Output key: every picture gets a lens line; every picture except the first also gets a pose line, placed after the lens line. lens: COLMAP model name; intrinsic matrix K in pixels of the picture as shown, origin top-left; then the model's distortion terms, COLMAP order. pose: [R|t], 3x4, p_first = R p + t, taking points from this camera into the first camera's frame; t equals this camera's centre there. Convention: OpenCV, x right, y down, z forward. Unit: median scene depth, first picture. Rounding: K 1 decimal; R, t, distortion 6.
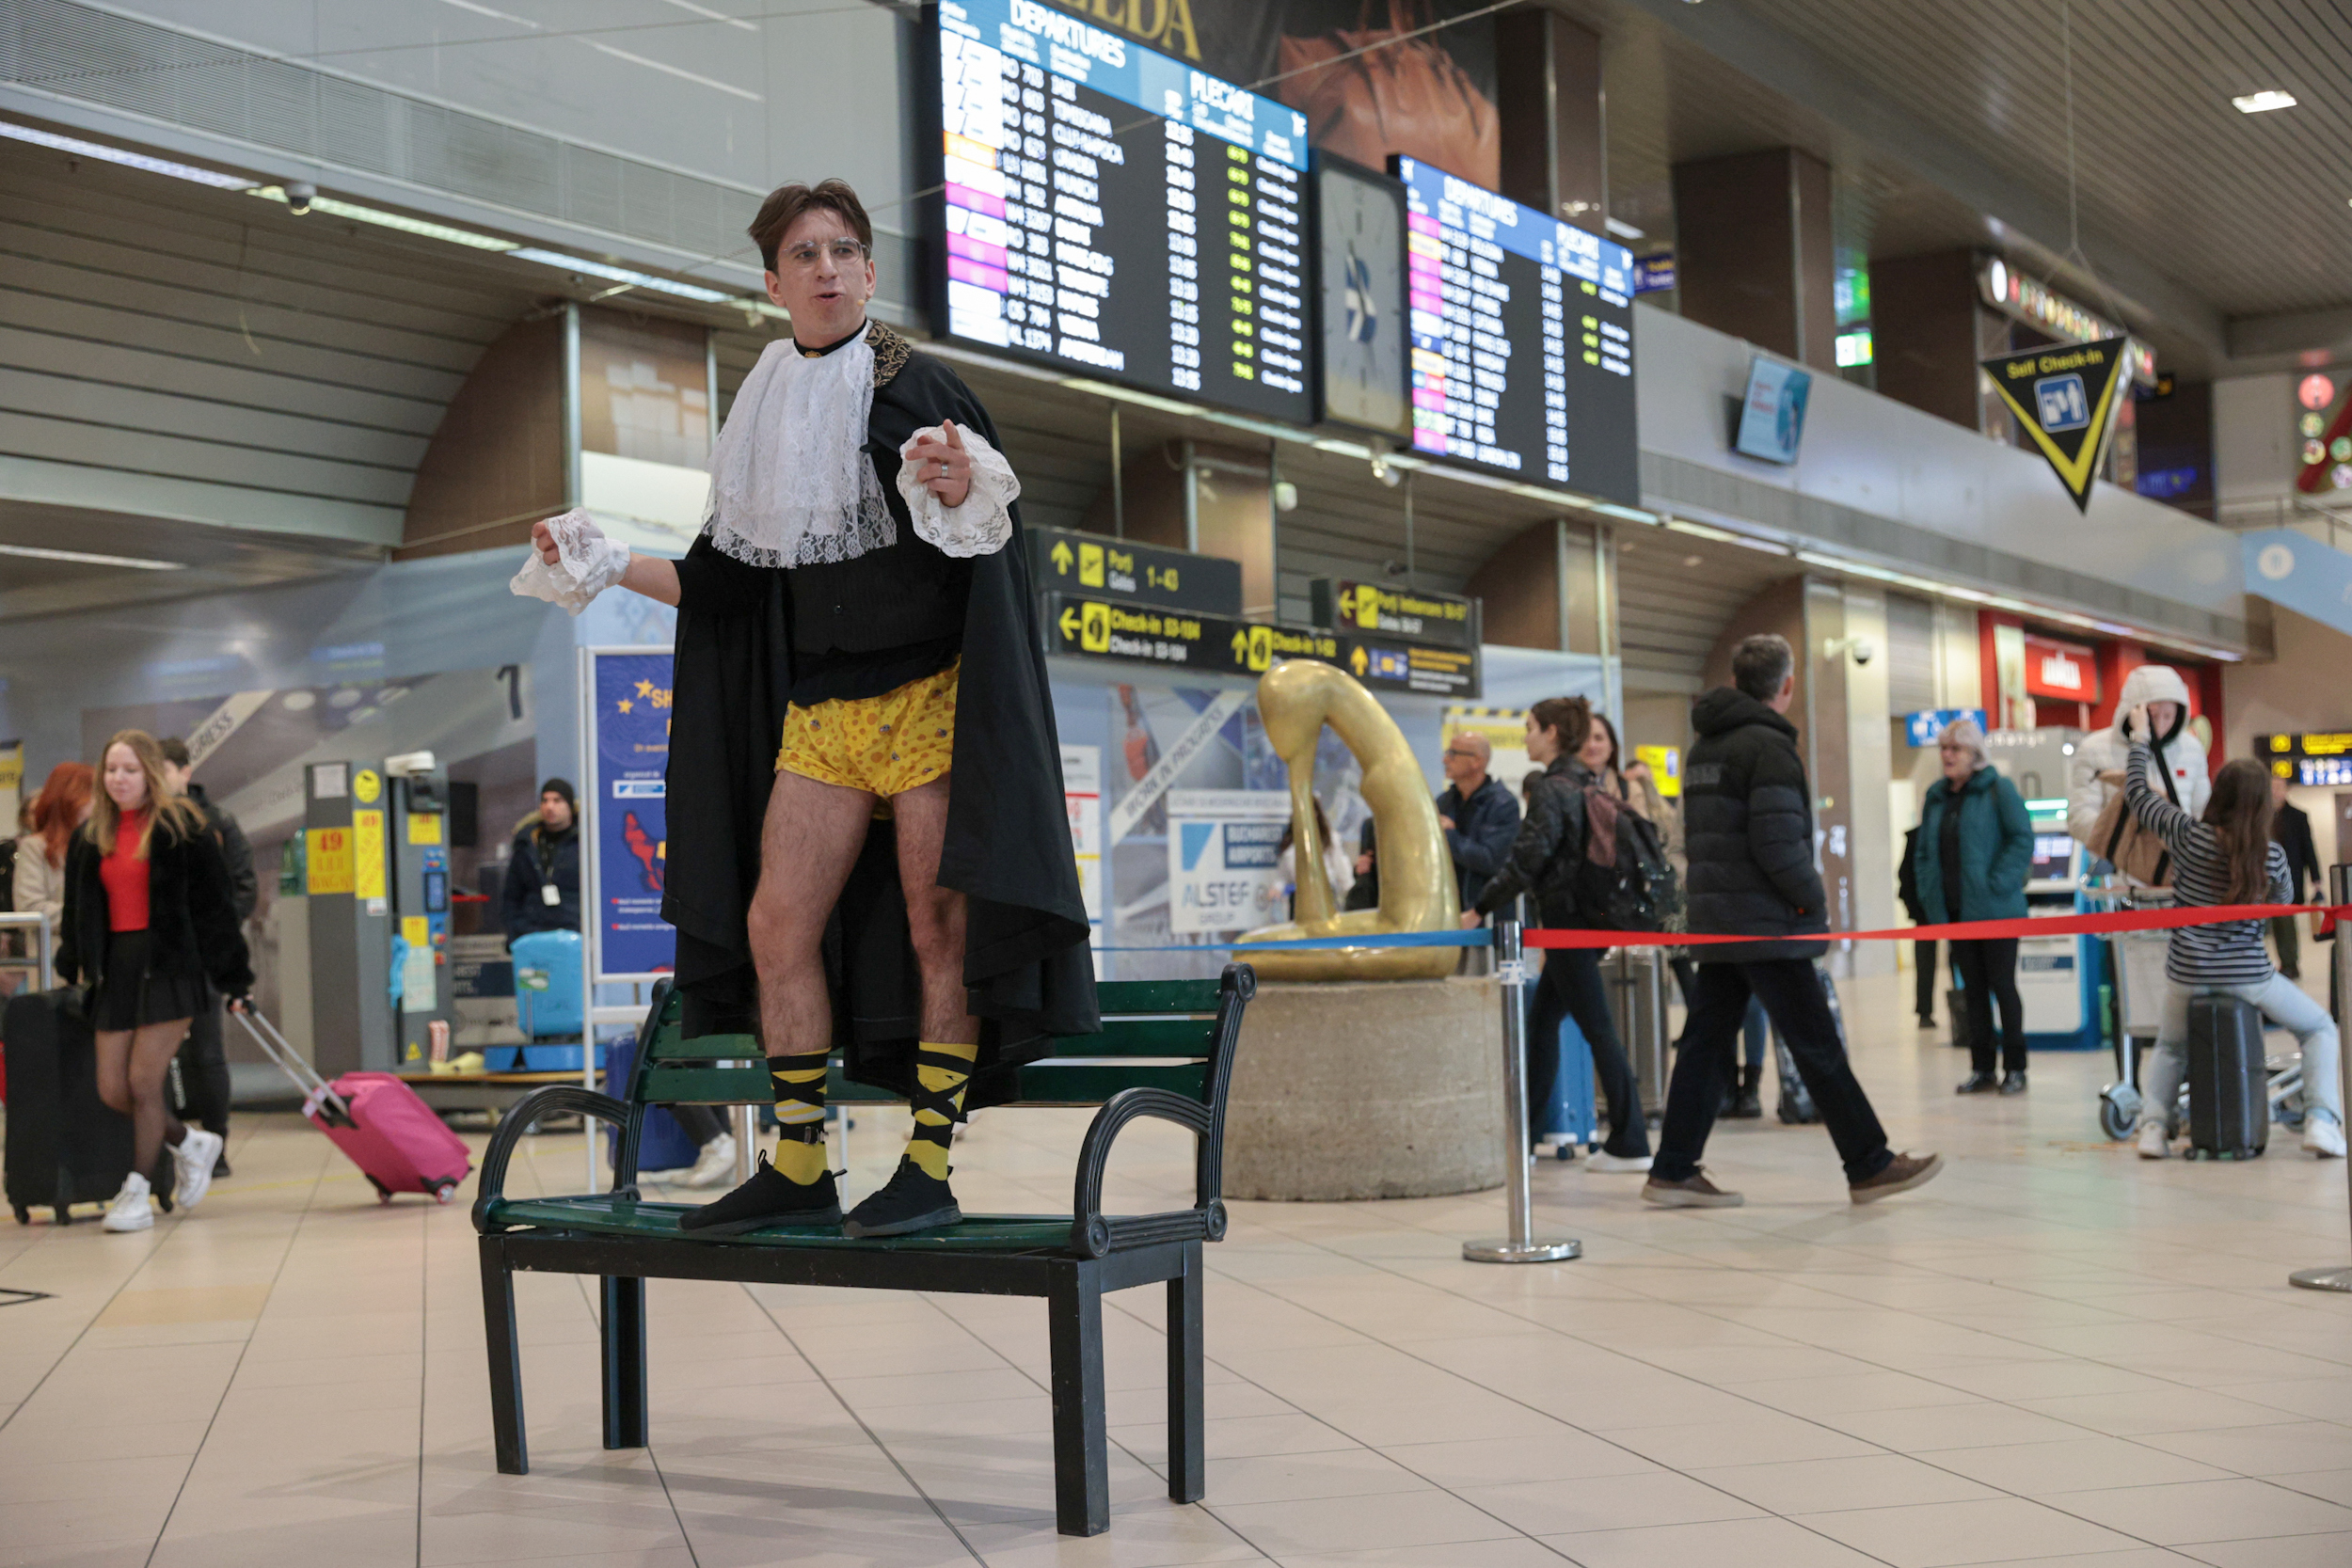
lens RADIAL K [[3021.7, 0, 1157.6], [0, 3021.7, 835.2], [0, 0, 1]] dist [0.000608, 0.000000]
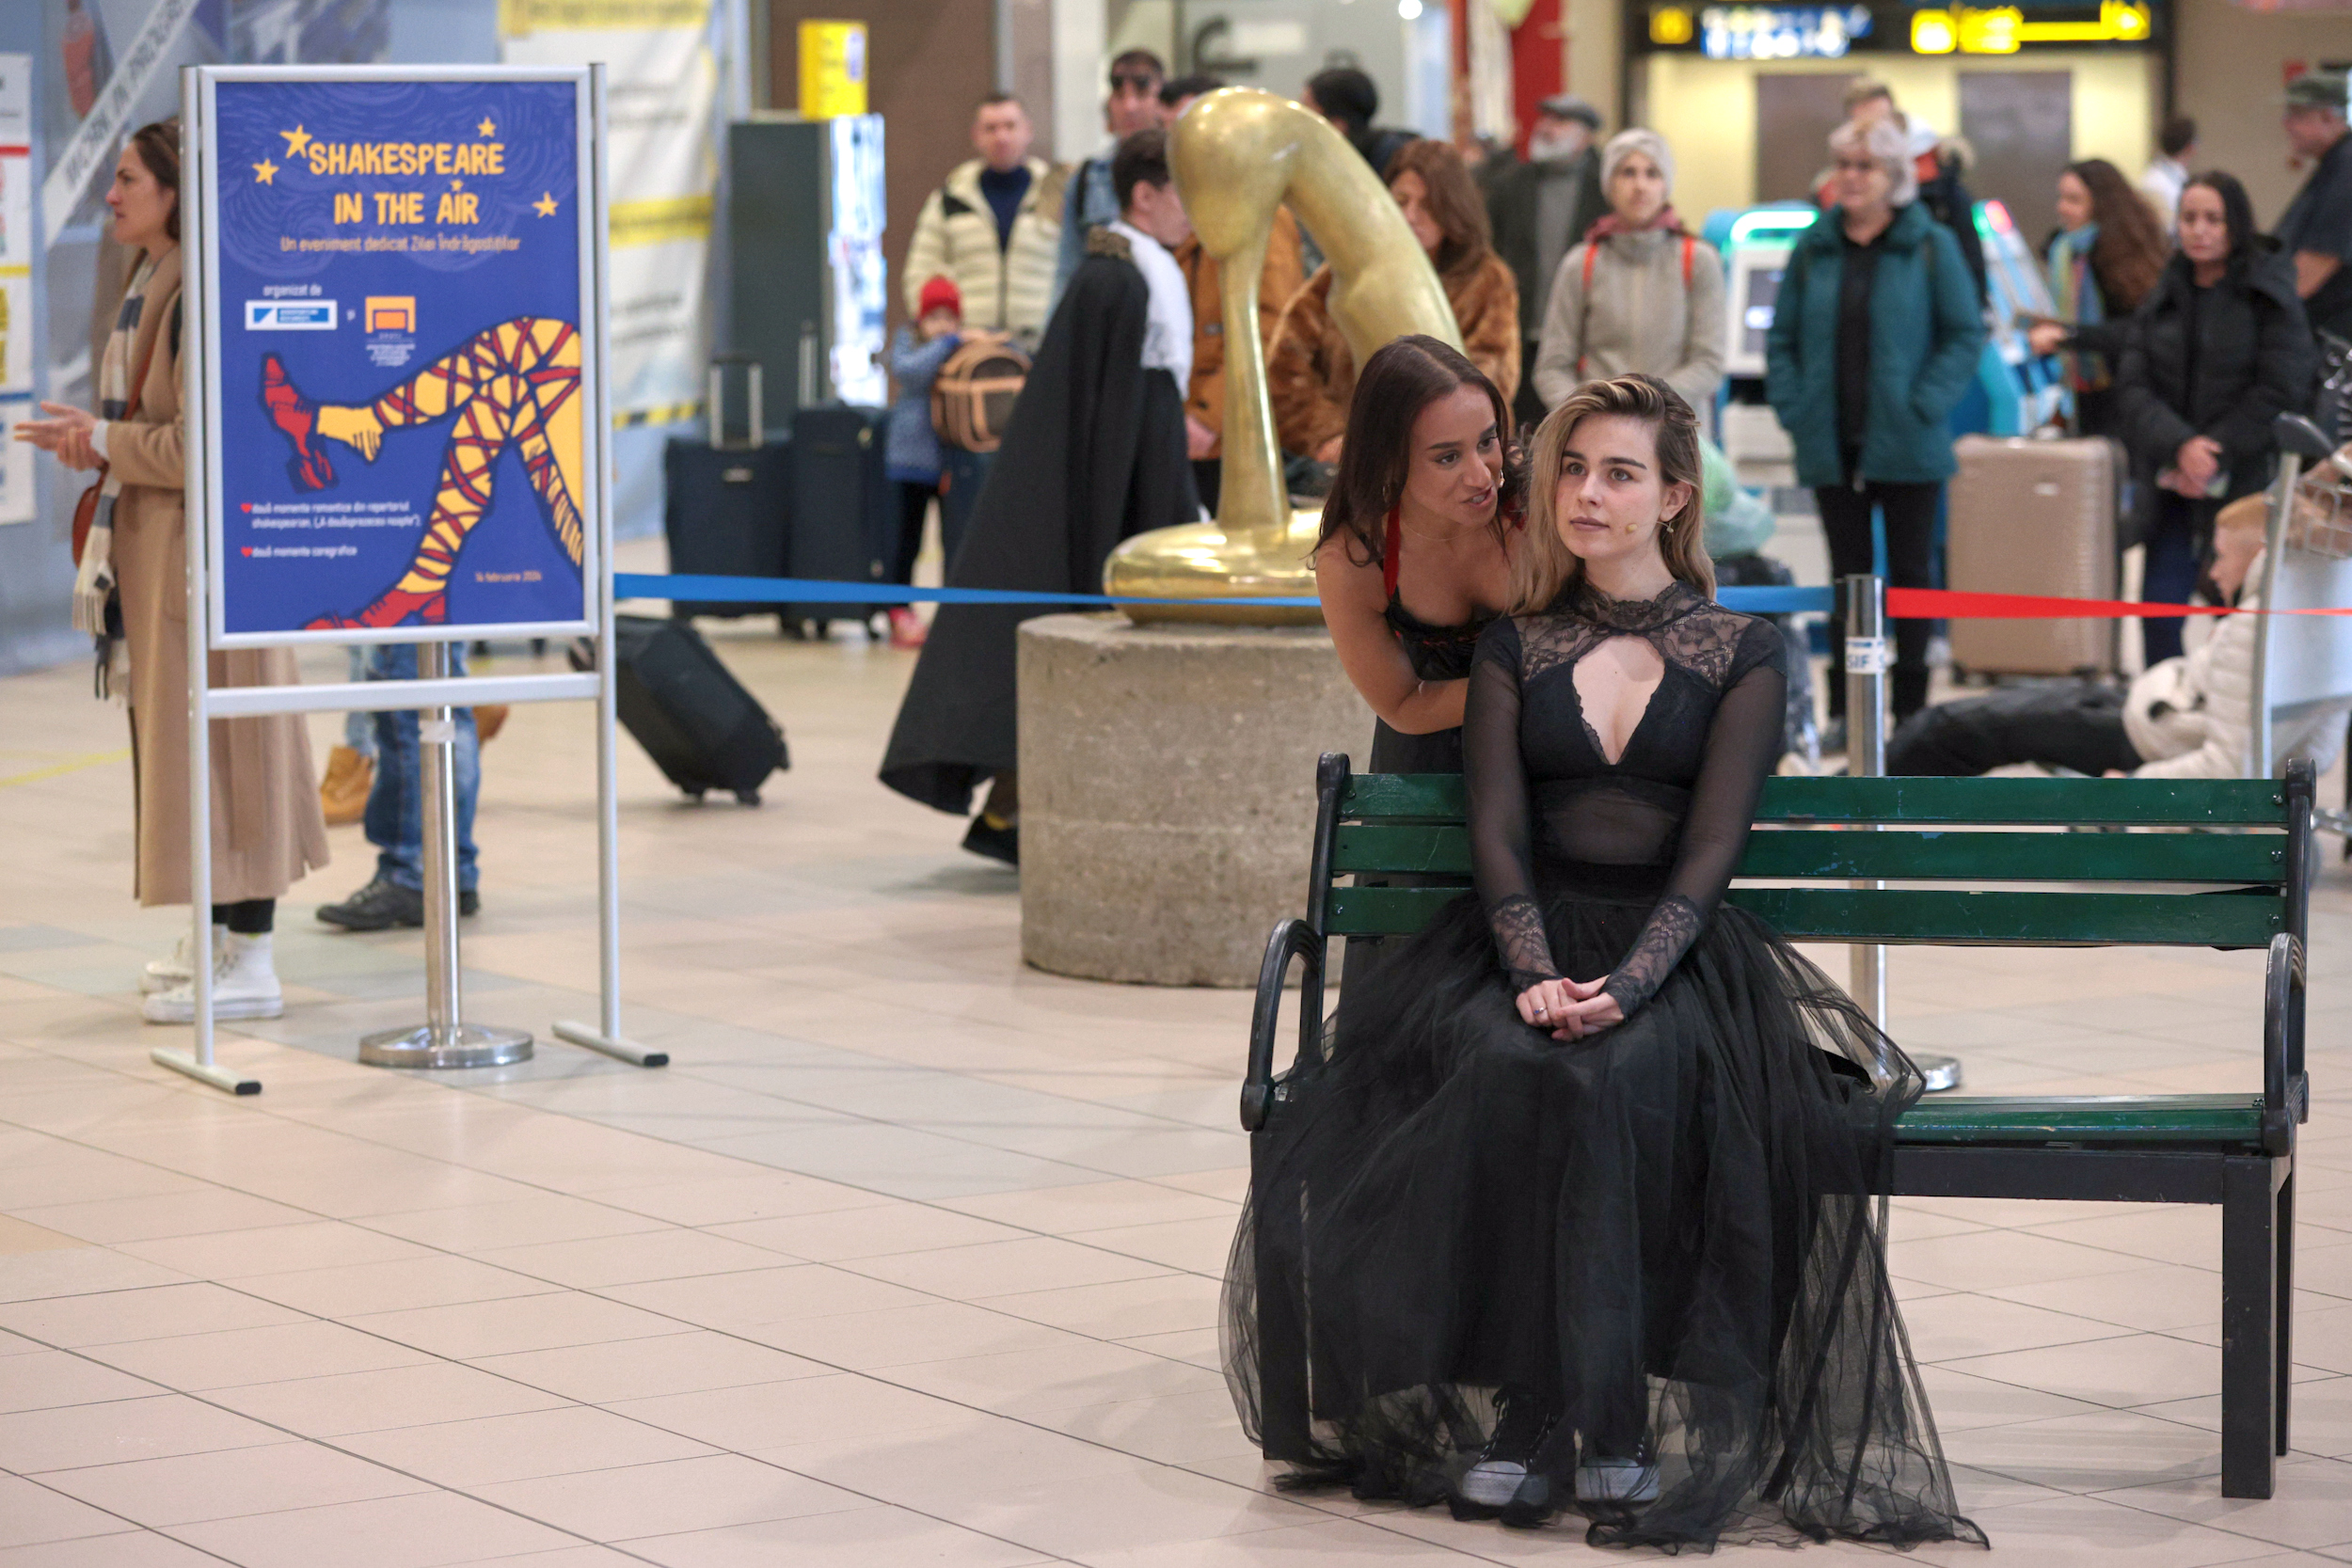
lens RADIAL K [[6668.9, 0, 1166.6], [0, 6668.9, 786.5], [0, 0, 1]] dist [-0.048441, 0.000000]
pose [[0.943292, -0.012117, 0.331742, -0.249257], [-0.025333, 0.993792, 0.108334, -0.038757], [-0.330995, -0.110595, 0.937129, -0.151154]]
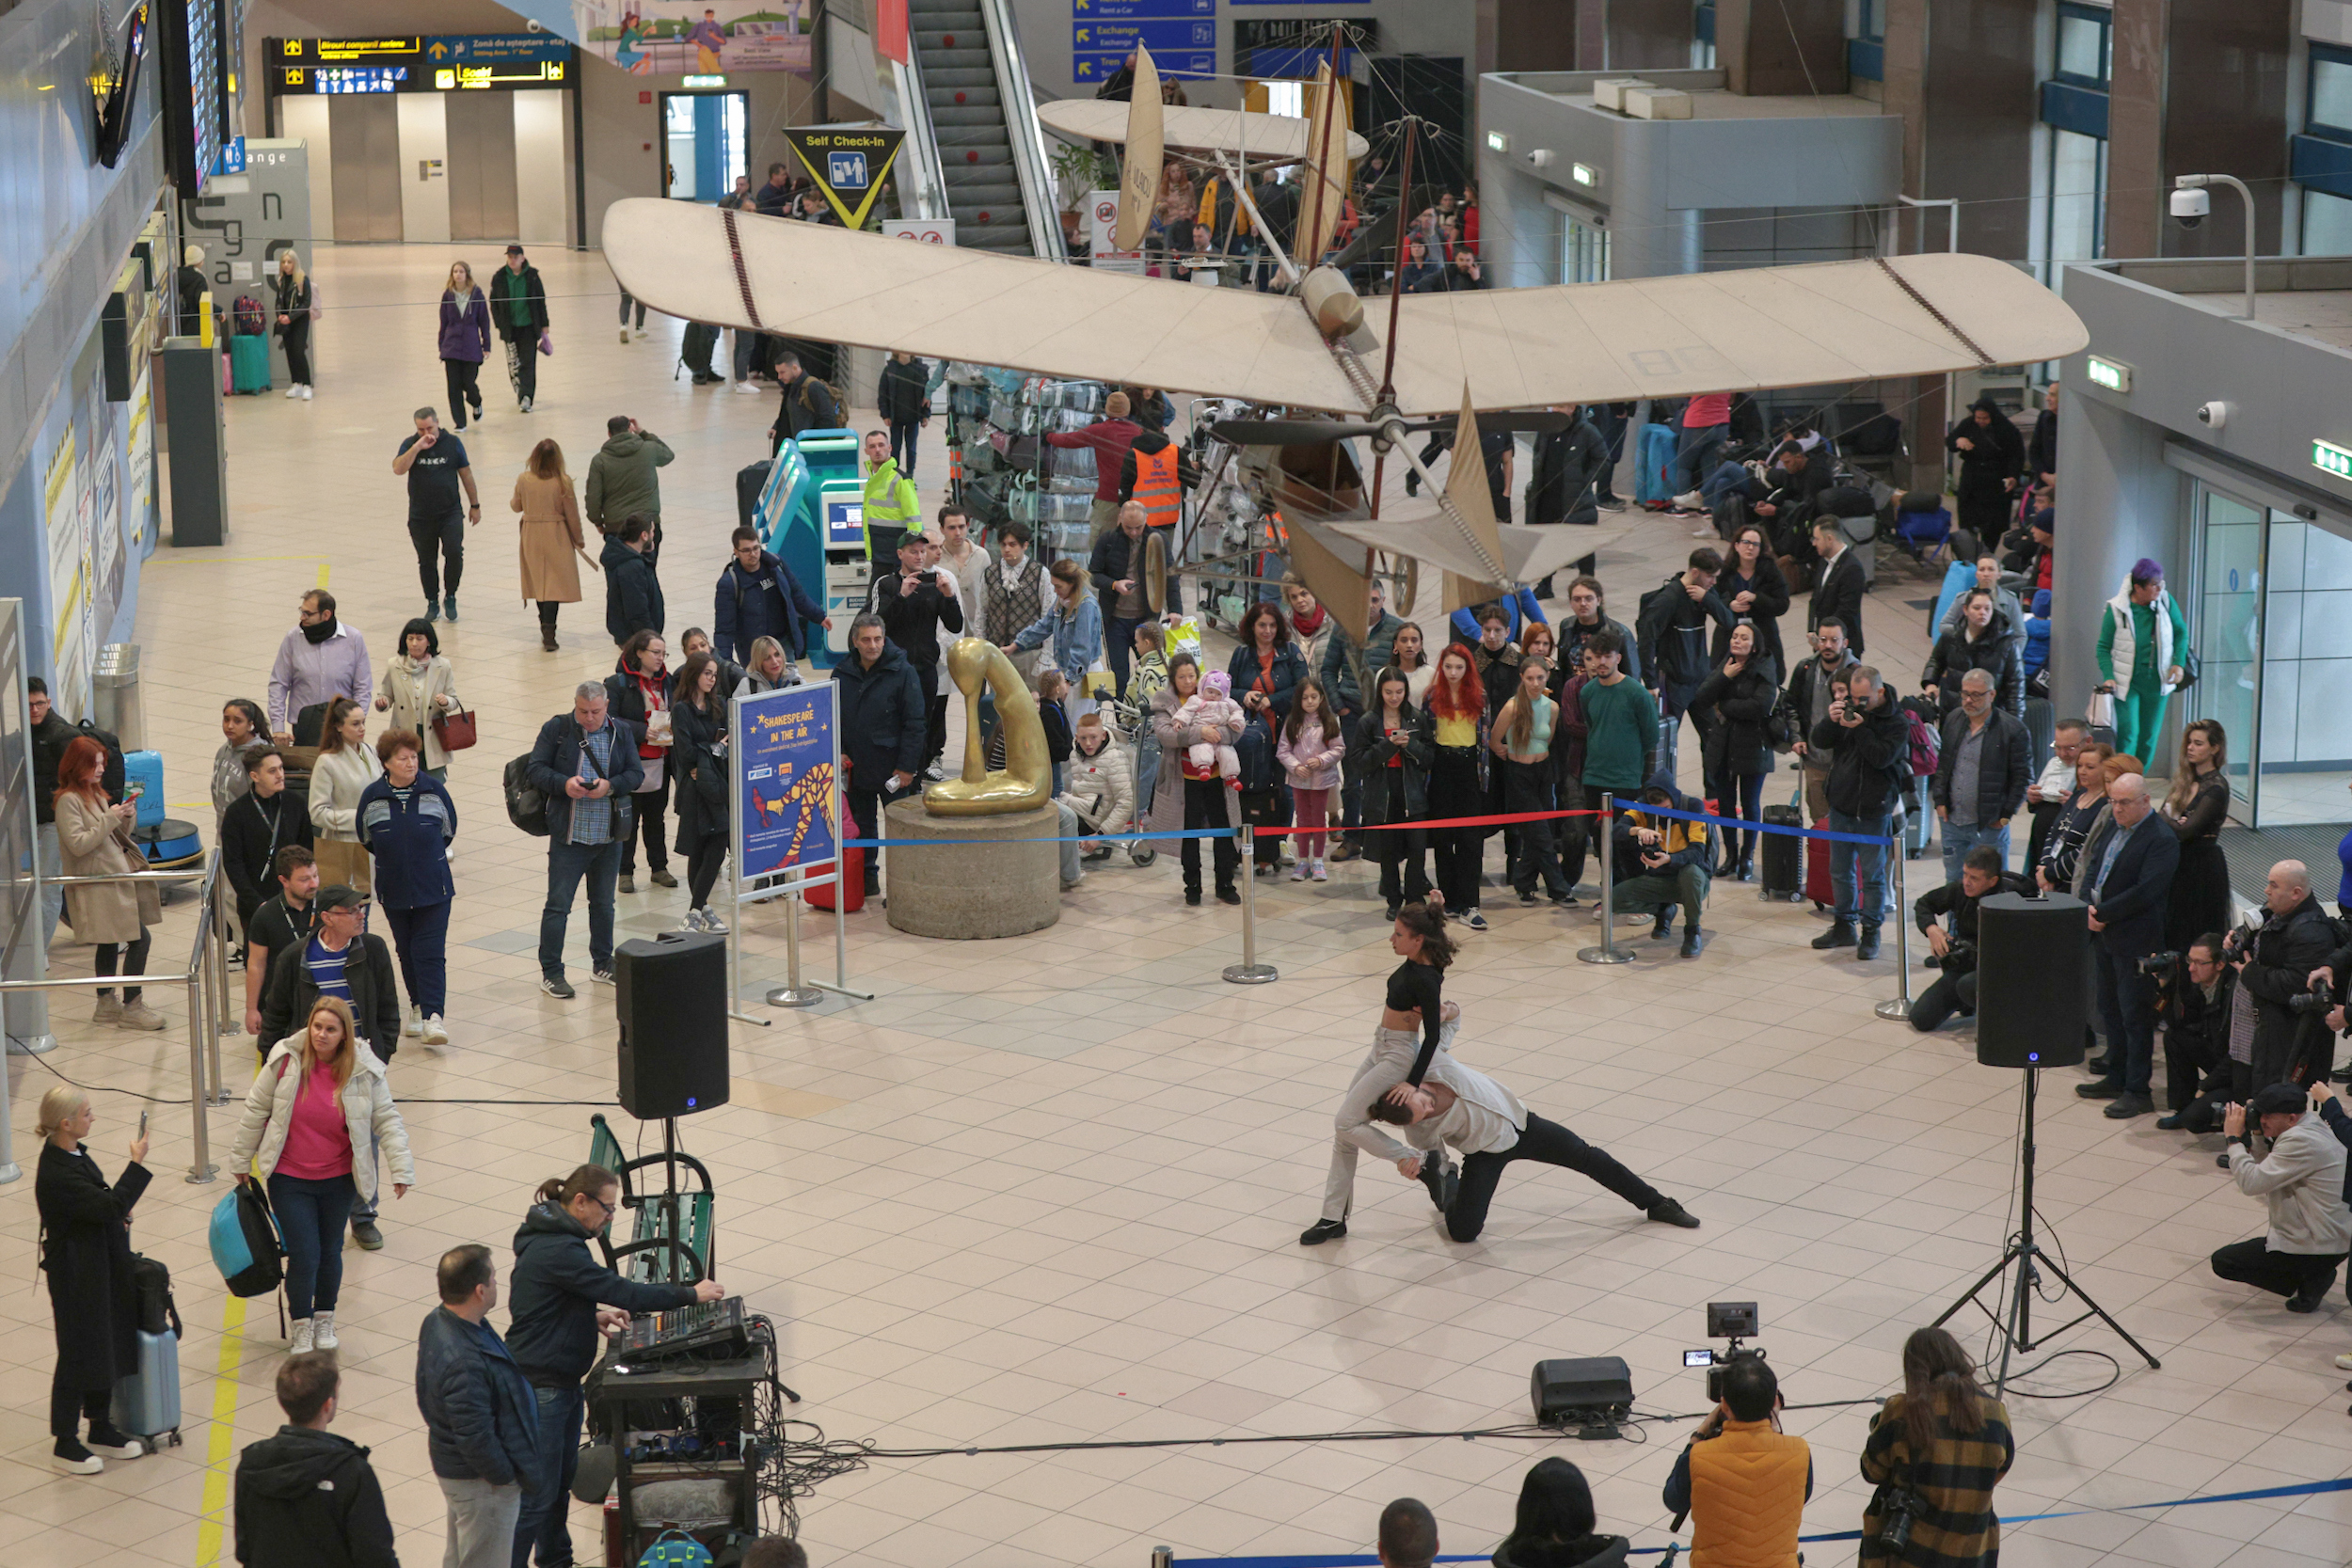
lens RADIAL K [[4667.9, 0, 1167.9], [0, 4667.9, 787.3], [0, 0, 1]] dist [-0.023408, 0.000000]
pose [[0.755283, -0.118706, 0.644559, -1.012224], [-0.031108, 0.975860, 0.216172, -0.350145], [-0.654660, -0.183322, 0.733357, -0.681294]]
